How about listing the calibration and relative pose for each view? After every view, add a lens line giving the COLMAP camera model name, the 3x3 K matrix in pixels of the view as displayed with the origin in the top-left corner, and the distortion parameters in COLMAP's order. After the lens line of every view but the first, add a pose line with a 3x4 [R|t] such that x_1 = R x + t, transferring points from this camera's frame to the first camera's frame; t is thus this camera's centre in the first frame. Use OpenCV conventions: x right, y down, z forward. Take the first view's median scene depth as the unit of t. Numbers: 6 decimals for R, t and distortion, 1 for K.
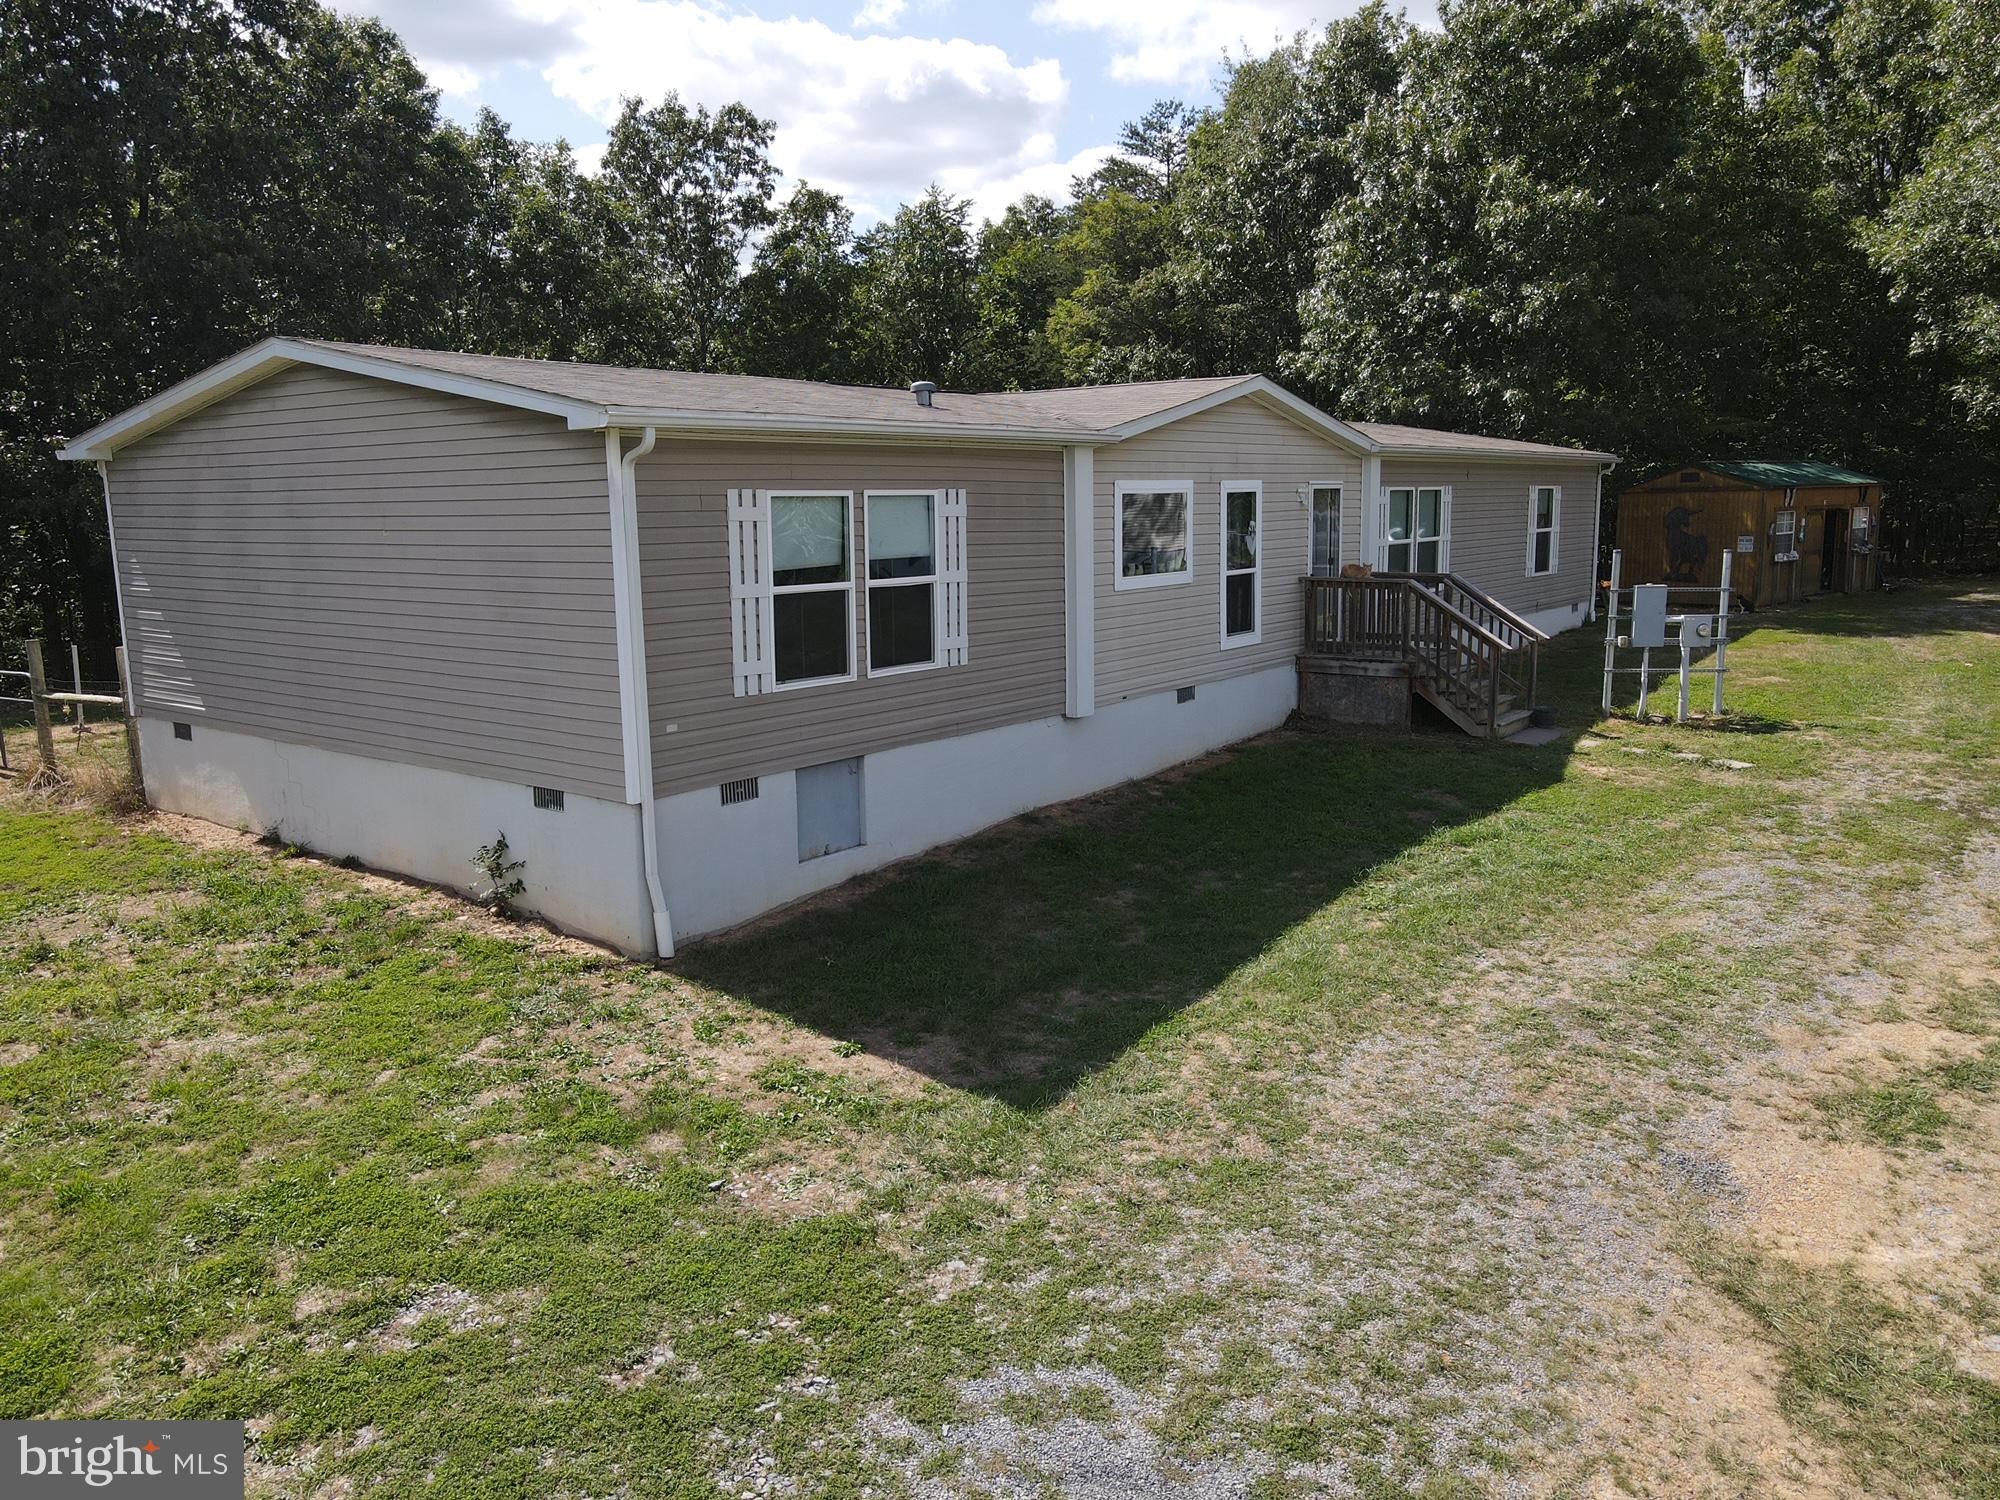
lens RADIAL K [[1474.1, 0, 993.6], [0, 1474.1, 752.3], [0, 0, 1]] dist [0.004520, 0.013414]
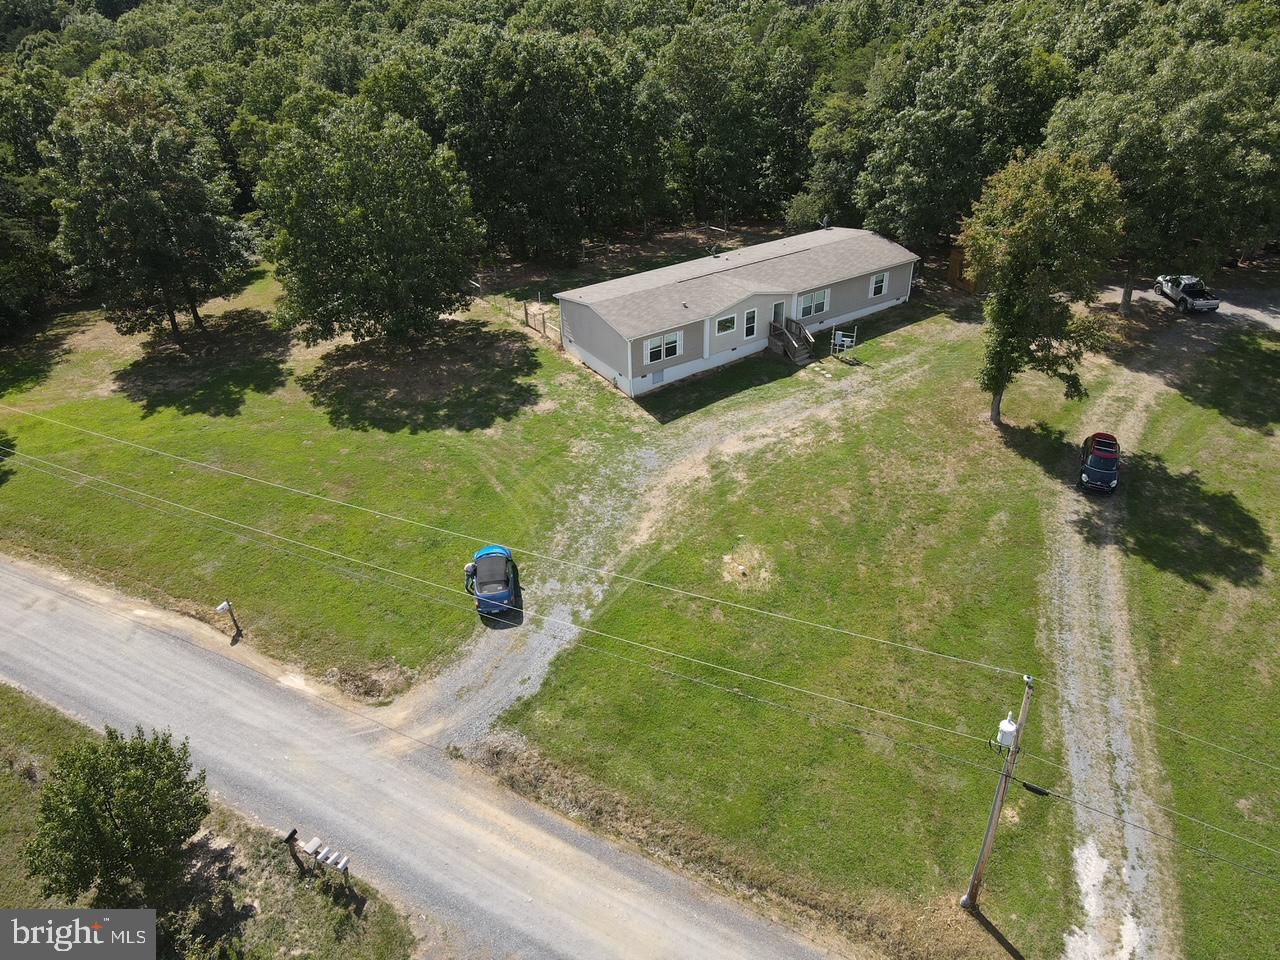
lens RADIAL K [[943.4, 0, 644.0], [0, 943.4, 483.3], [0, 0, 1]] dist [0.004520, 0.013414]
pose [[0.945729, 0.169384, -0.277318, 1.222434], [-0.049667, 0.918721, 0.391772, -1.321291], [0.321137, -0.356737, 0.877274, -3.342760]]
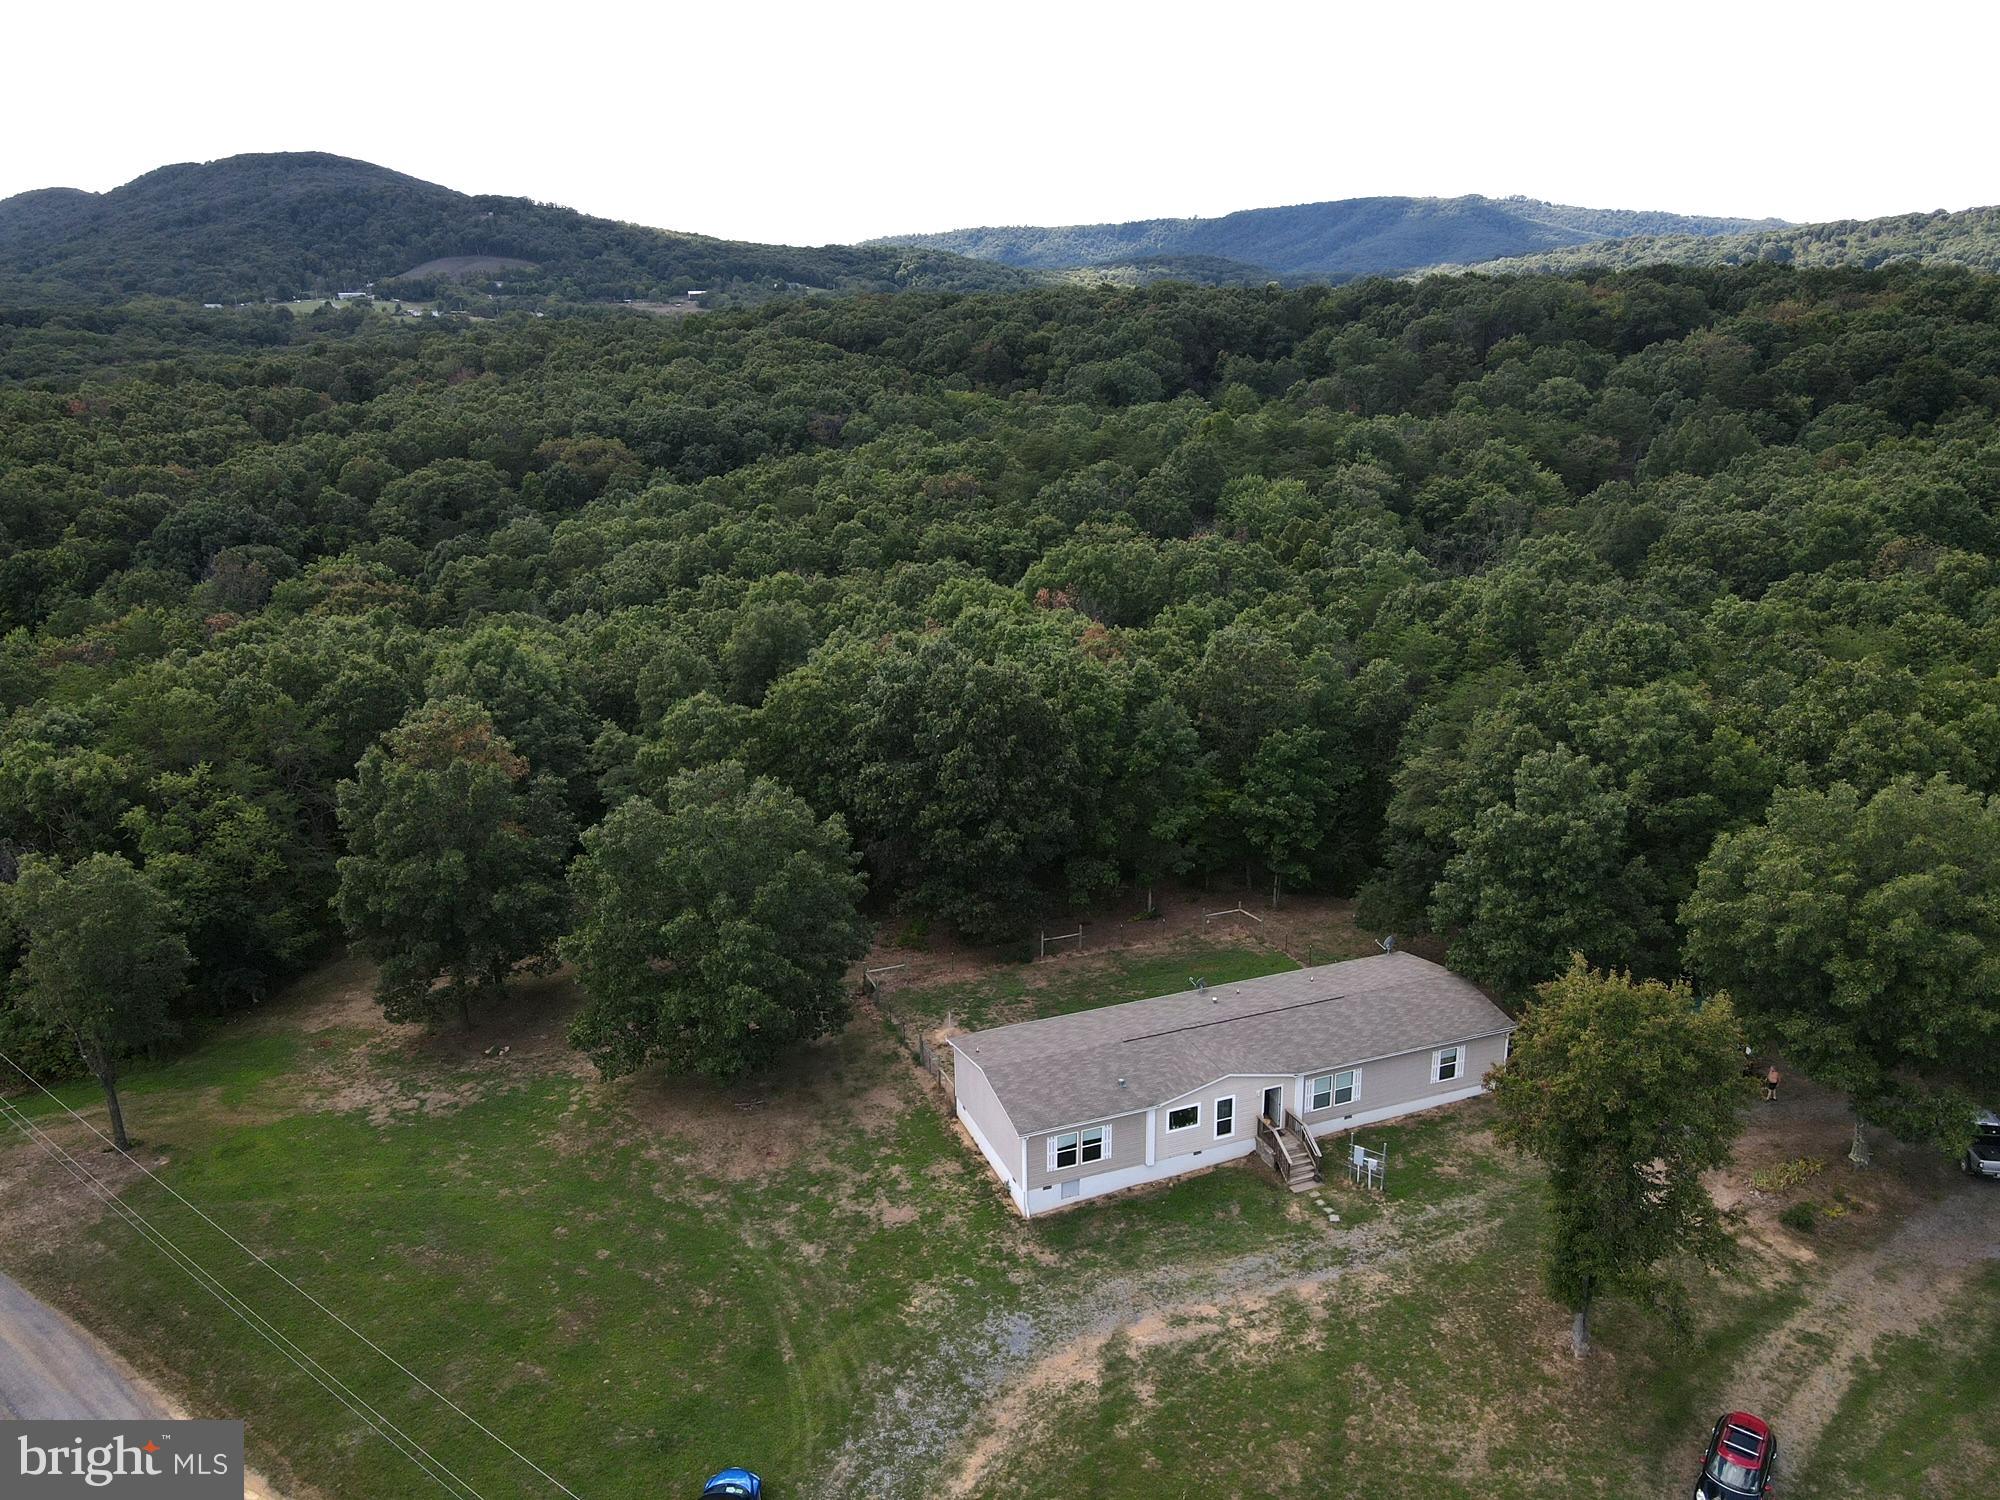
lens RADIAL K [[1474.1, 0, 995.0], [0, 1474.1, 759.8], [0, 0, 1]] dist [0.004520, 0.013414]
pose [[0.851659, 0.154449, -0.500821, 1.928825], [-0.083961, 0.983456, 0.160512, -2.151148], [0.517327, -0.094652, 0.850537, -3.184365]]
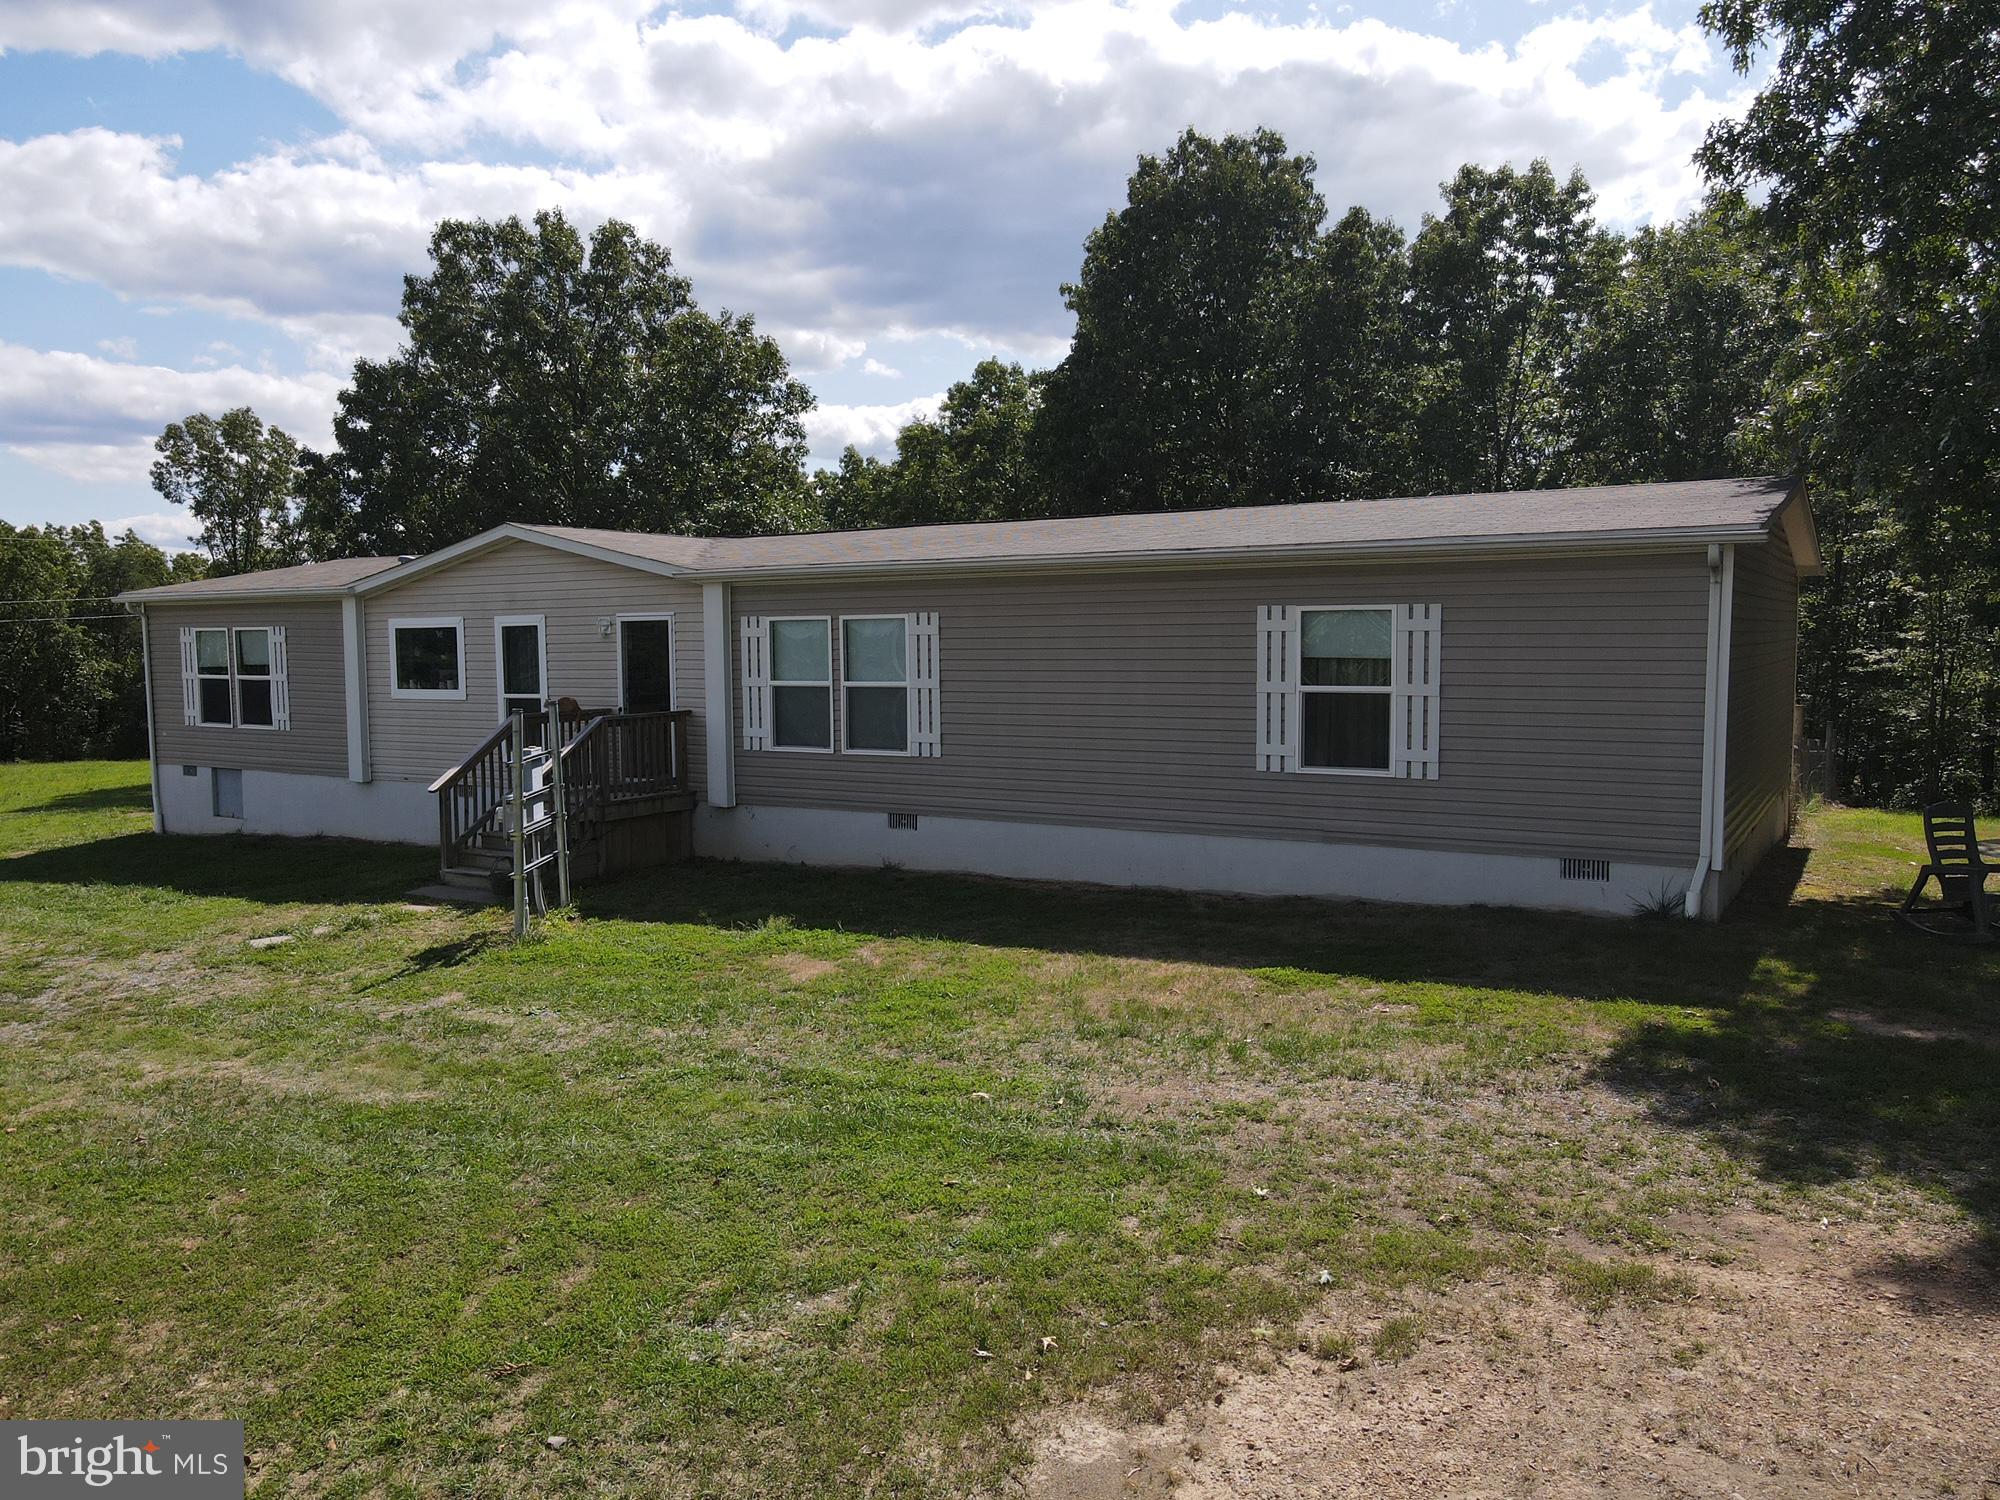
lens RADIAL K [[1474.1, 0, 997.3], [0, 1474.1, 742.7], [0, 0, 1]] dist [0.004520, 0.013414]
pose [[0.104583, 0.093455, -0.990115, 1.905269], [-0.155730, 0.984832, 0.076507, -0.331980], [0.982248, 0.146190, 0.117550, 1.774662]]
